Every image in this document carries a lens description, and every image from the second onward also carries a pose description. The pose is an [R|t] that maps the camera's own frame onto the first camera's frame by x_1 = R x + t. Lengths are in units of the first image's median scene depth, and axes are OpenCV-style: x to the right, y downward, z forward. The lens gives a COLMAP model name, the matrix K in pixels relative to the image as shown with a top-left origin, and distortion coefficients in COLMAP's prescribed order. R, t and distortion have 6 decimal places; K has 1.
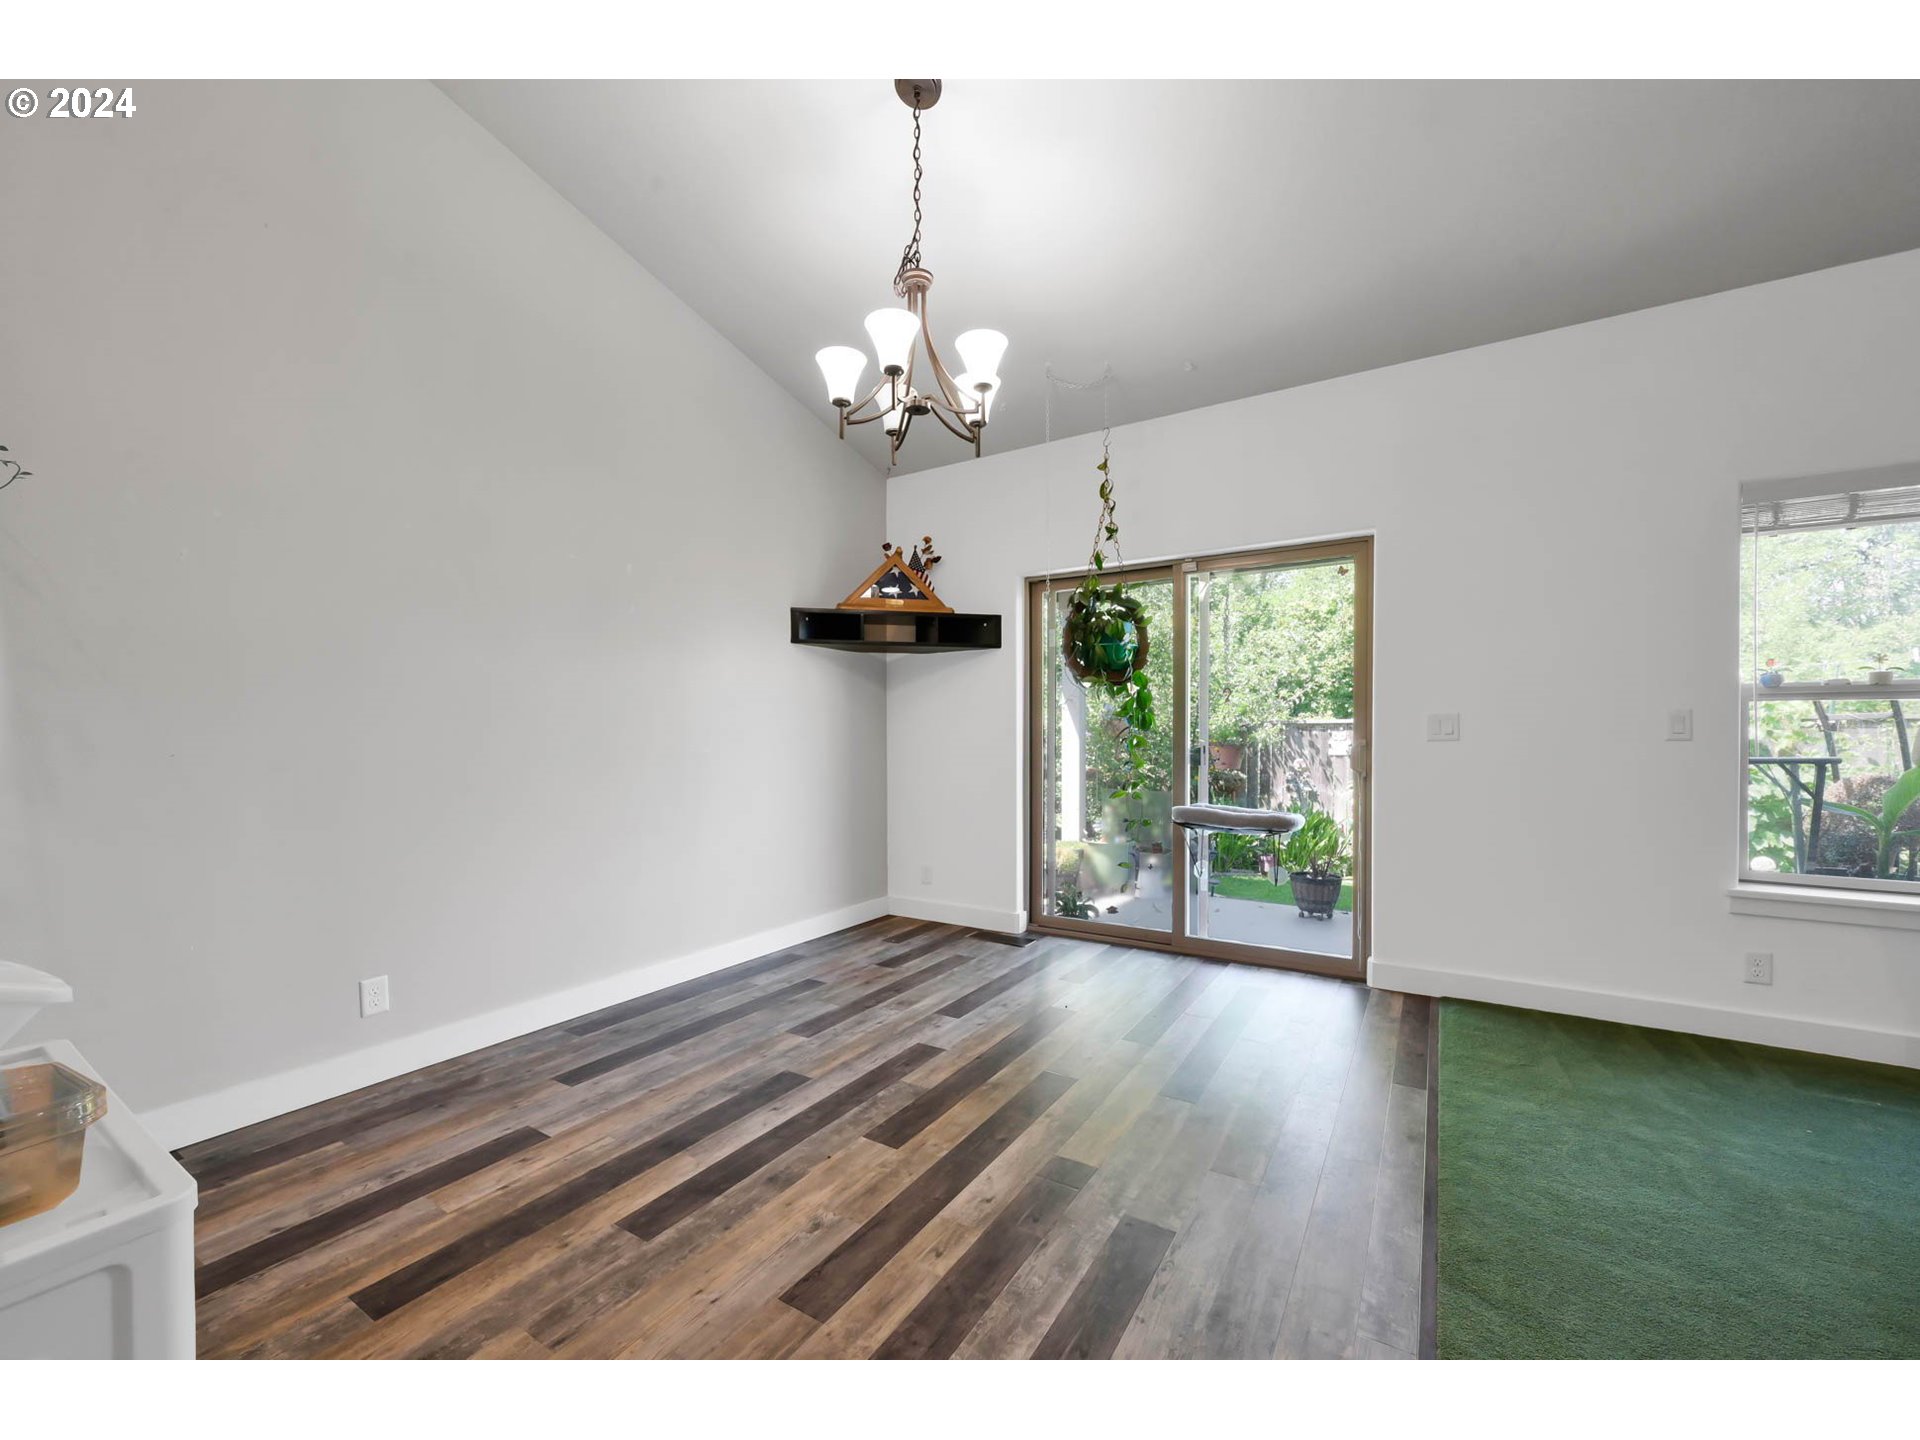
lens RADIAL K [[770.2, 0, 971.2], [0, 770.2, 741.0], [0, 0, 1]] dist [-0.001592, 0.000996]
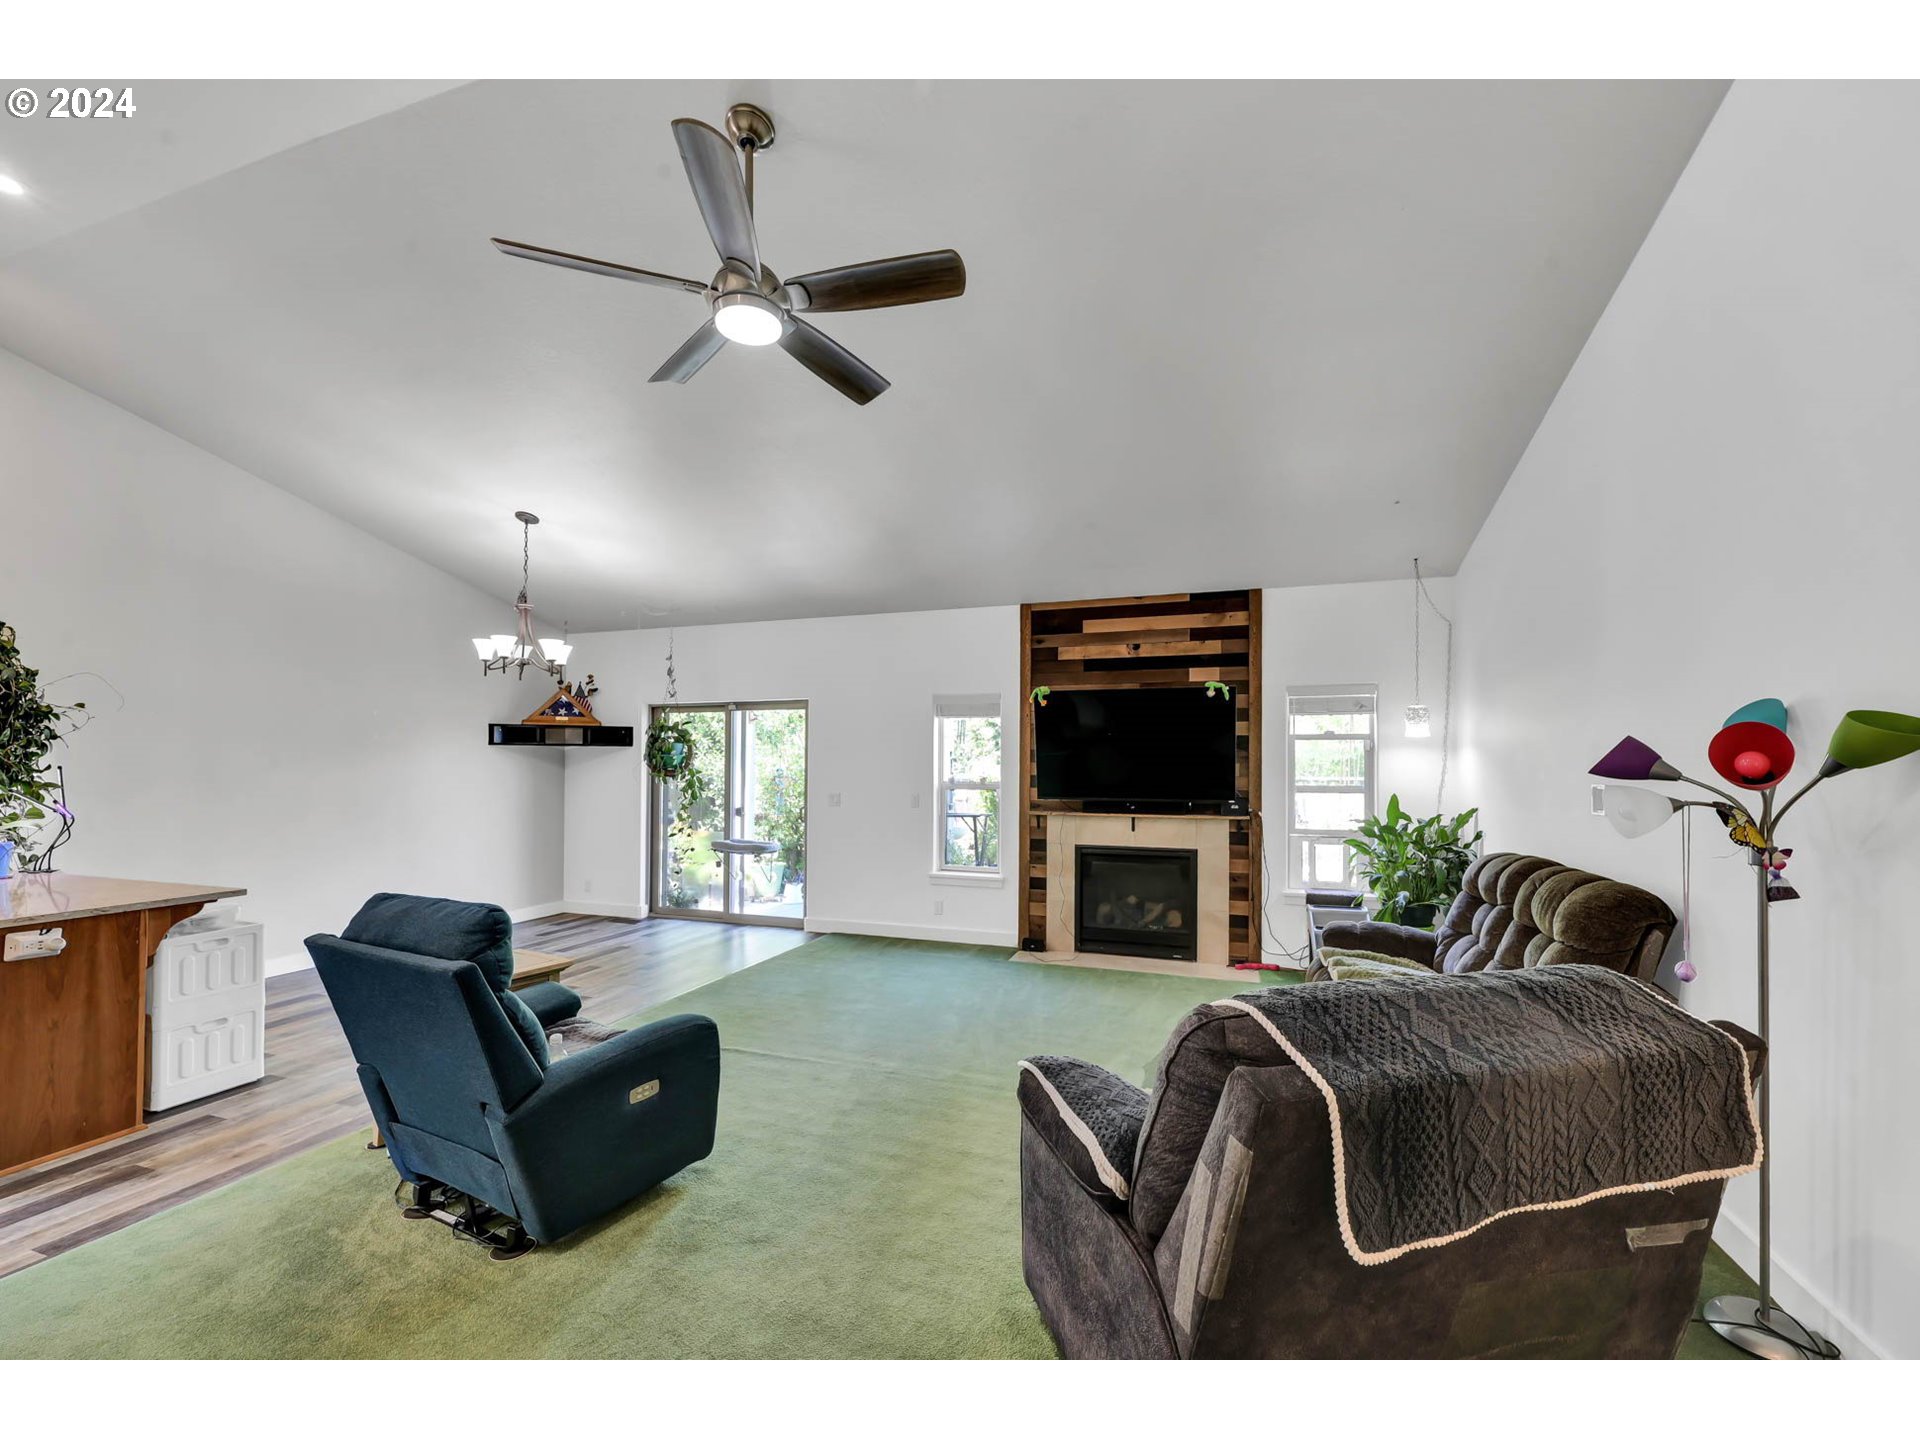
lens RADIAL K [[770.2, 0, 970.1], [0, 770.2, 757.0], [0, 0, 1]] dist [-0.001592, 0.000996]
pose [[0.973605, 0.006112, 0.228159, 0.523696], [-0.001468, 0.999788, -0.020515, -0.092864], [-0.228236, 0.019638, 0.973408, -1.114898]]
